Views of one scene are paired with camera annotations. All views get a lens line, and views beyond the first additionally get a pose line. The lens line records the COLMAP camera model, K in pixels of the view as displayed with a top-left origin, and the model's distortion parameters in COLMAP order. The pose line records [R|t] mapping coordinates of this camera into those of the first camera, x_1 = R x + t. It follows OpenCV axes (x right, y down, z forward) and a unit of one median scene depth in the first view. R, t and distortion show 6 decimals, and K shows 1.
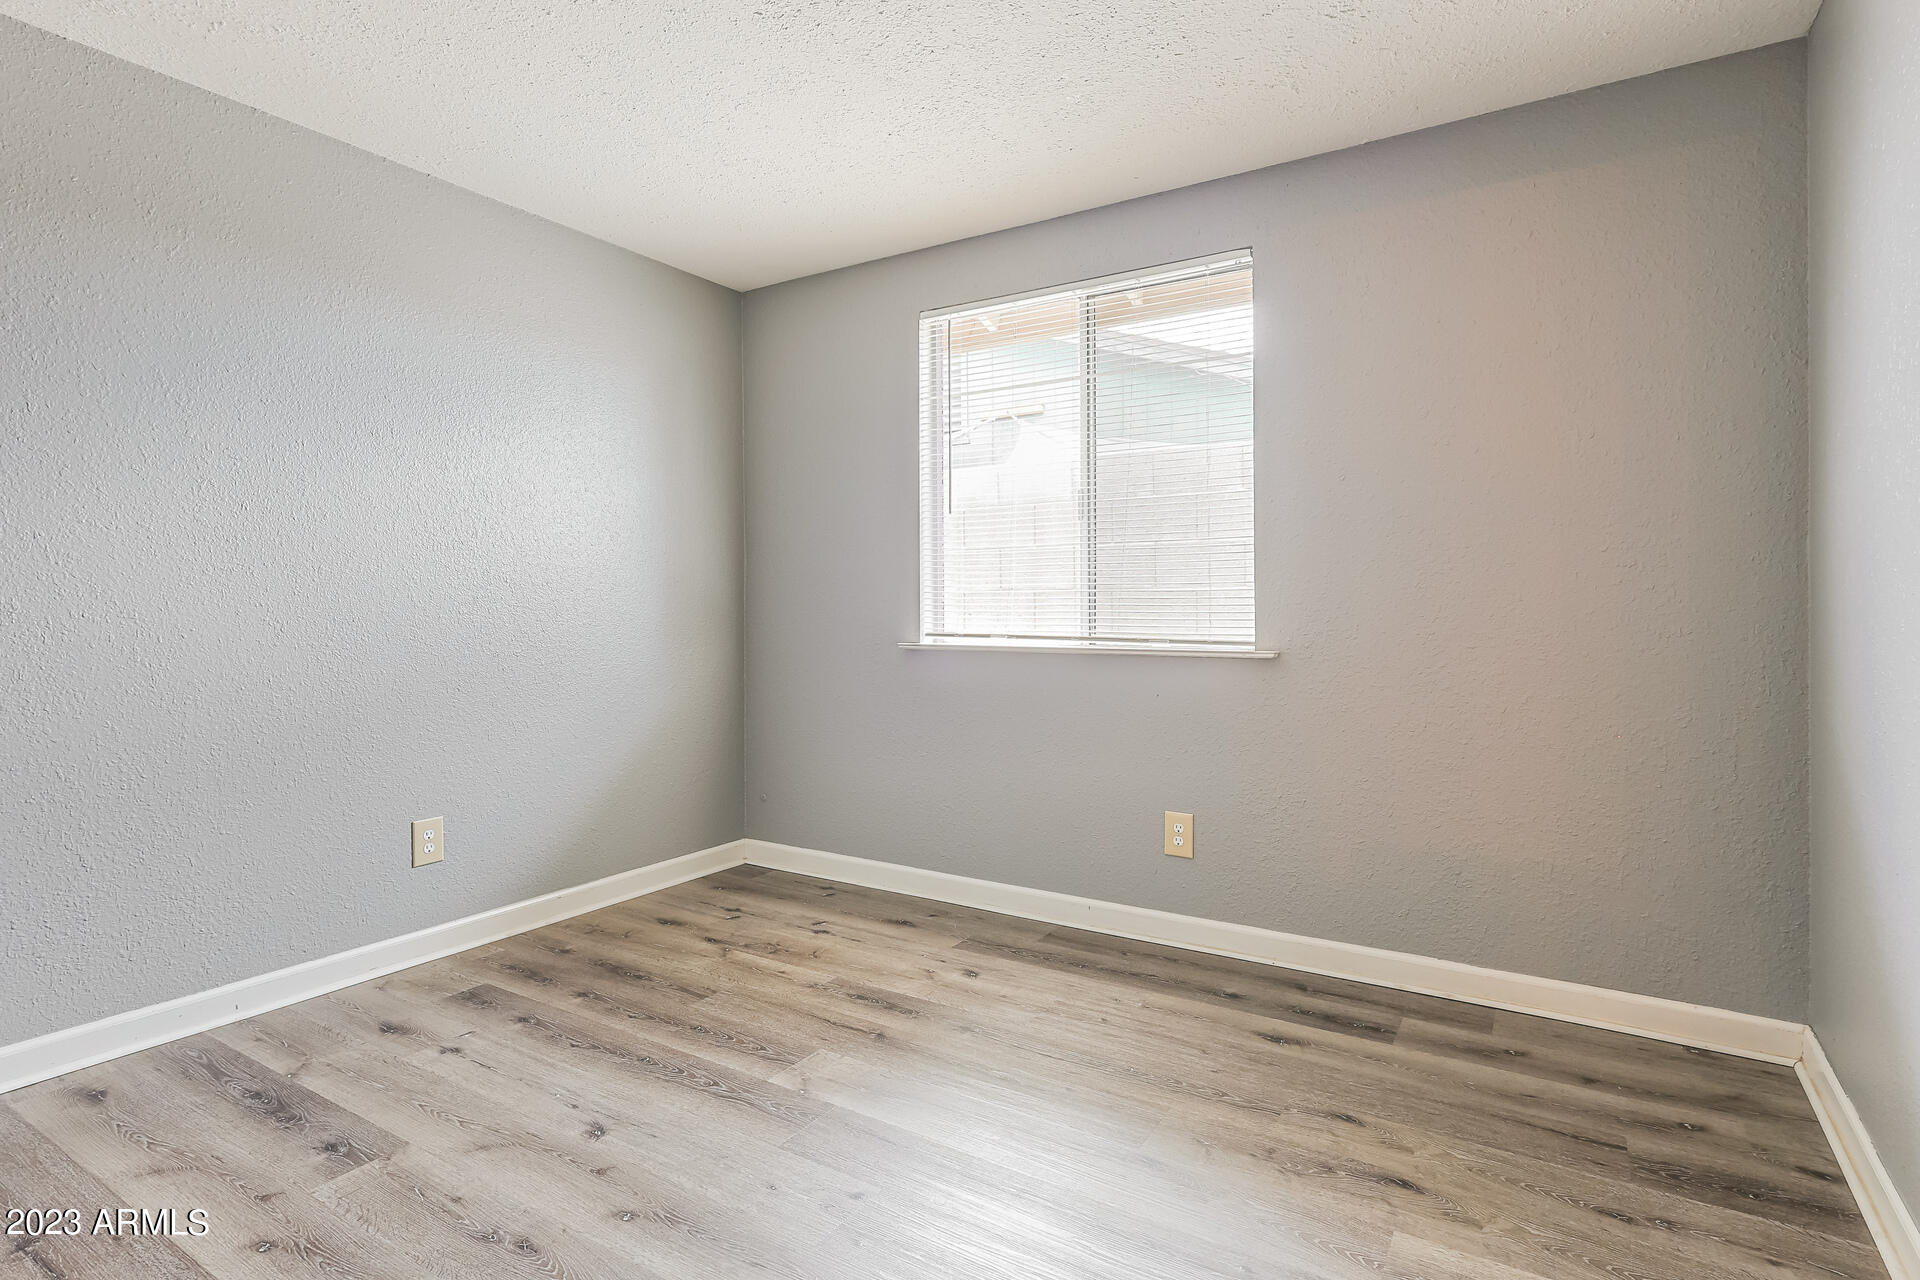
lens RADIAL K [[966.1, 0, 960.5], [0, 966.1, 650.2], [0, 0, 1]] dist [0.000982, 0.000850]
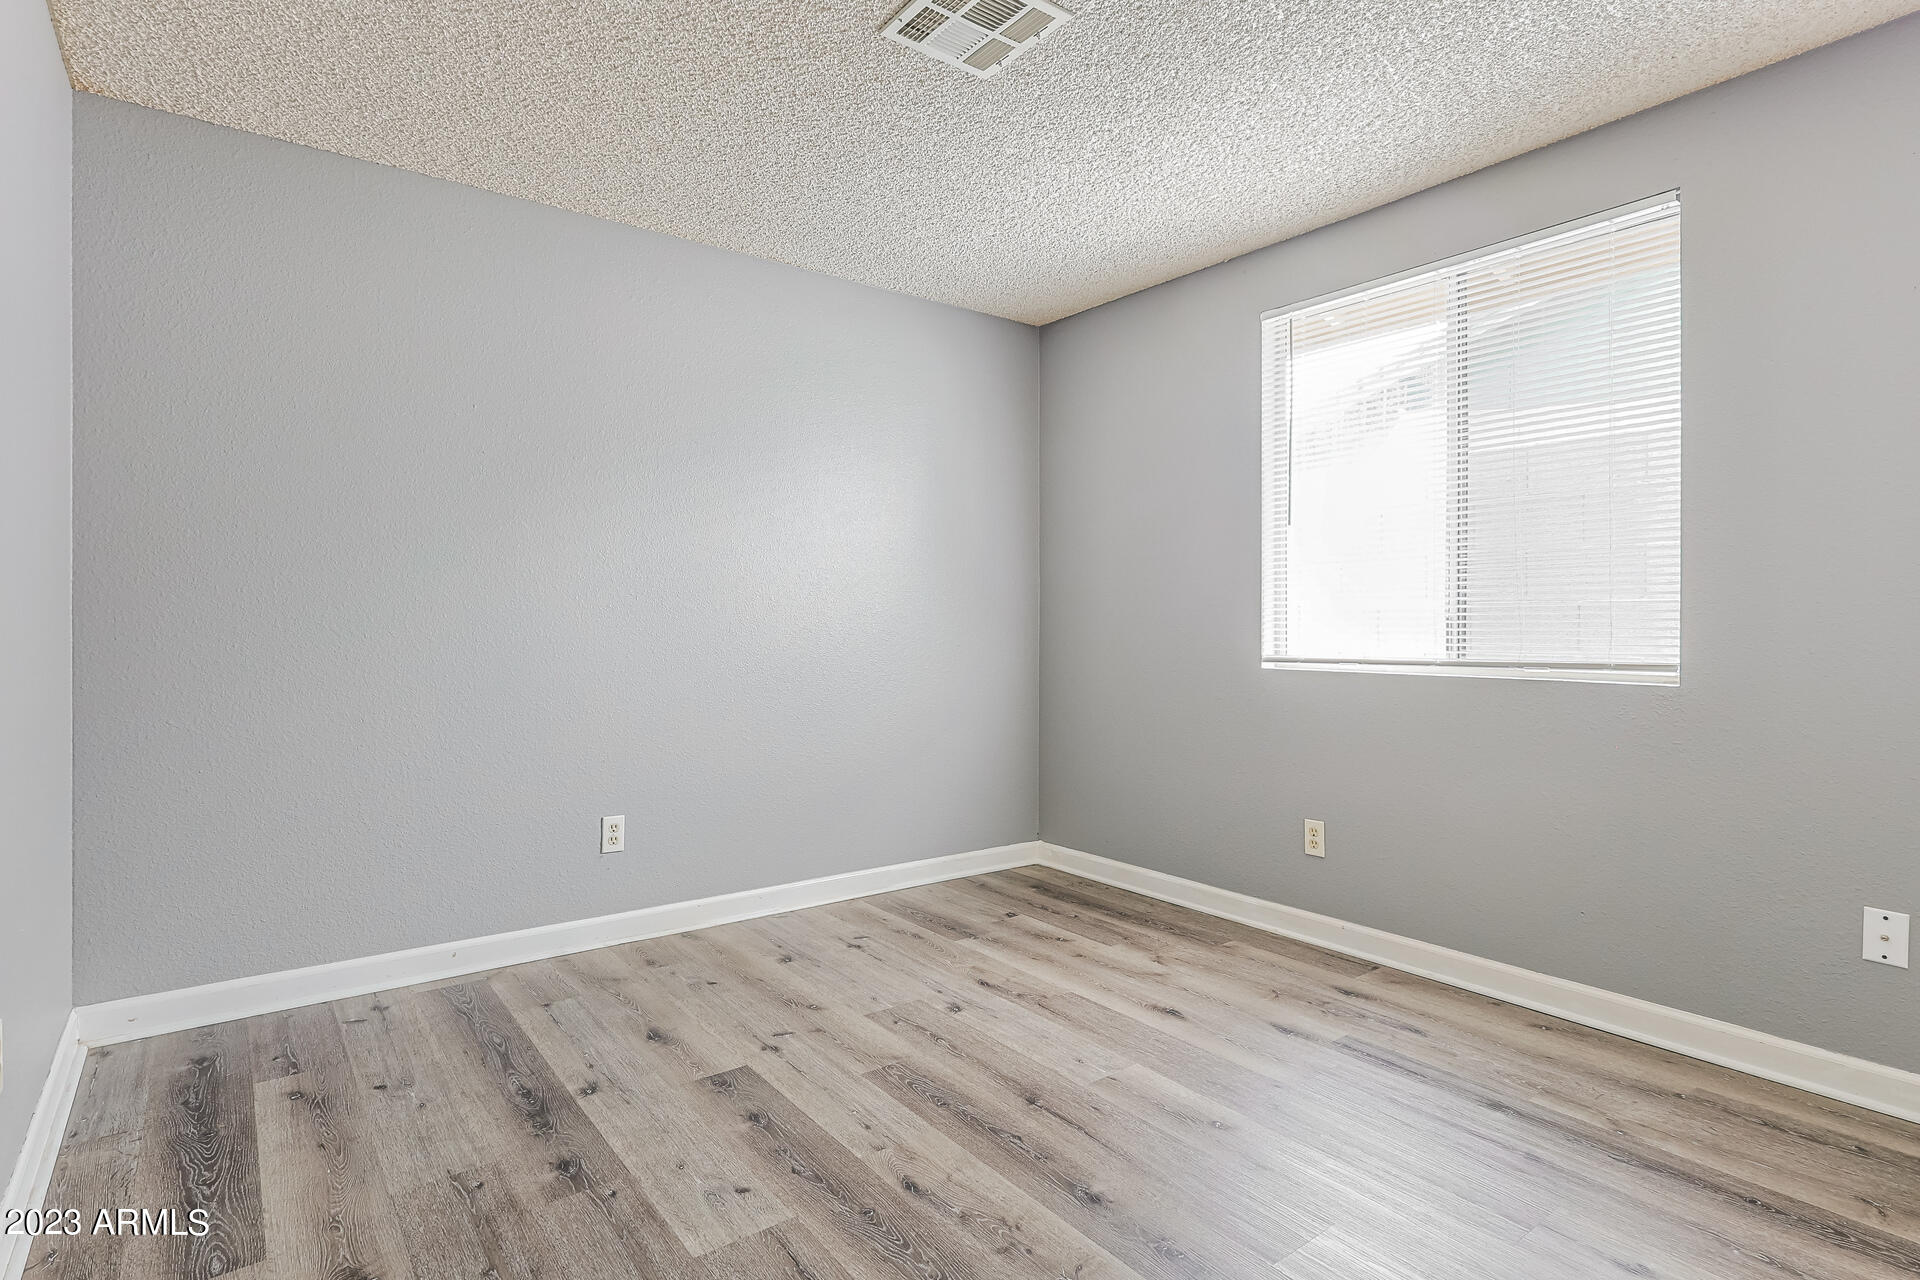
lens RADIAL K [[931.3, 0, 960.5], [0, 931.3, 652.9], [0, 0, 1]] dist [-0.018513, 0.000383]
pose [[0.929812, 0.000933, -0.368033, 0.034543], [-0.009061, 0.999752, -0.020357, -0.000604], [0.367923, 0.022263, 0.929590, 0.104423]]
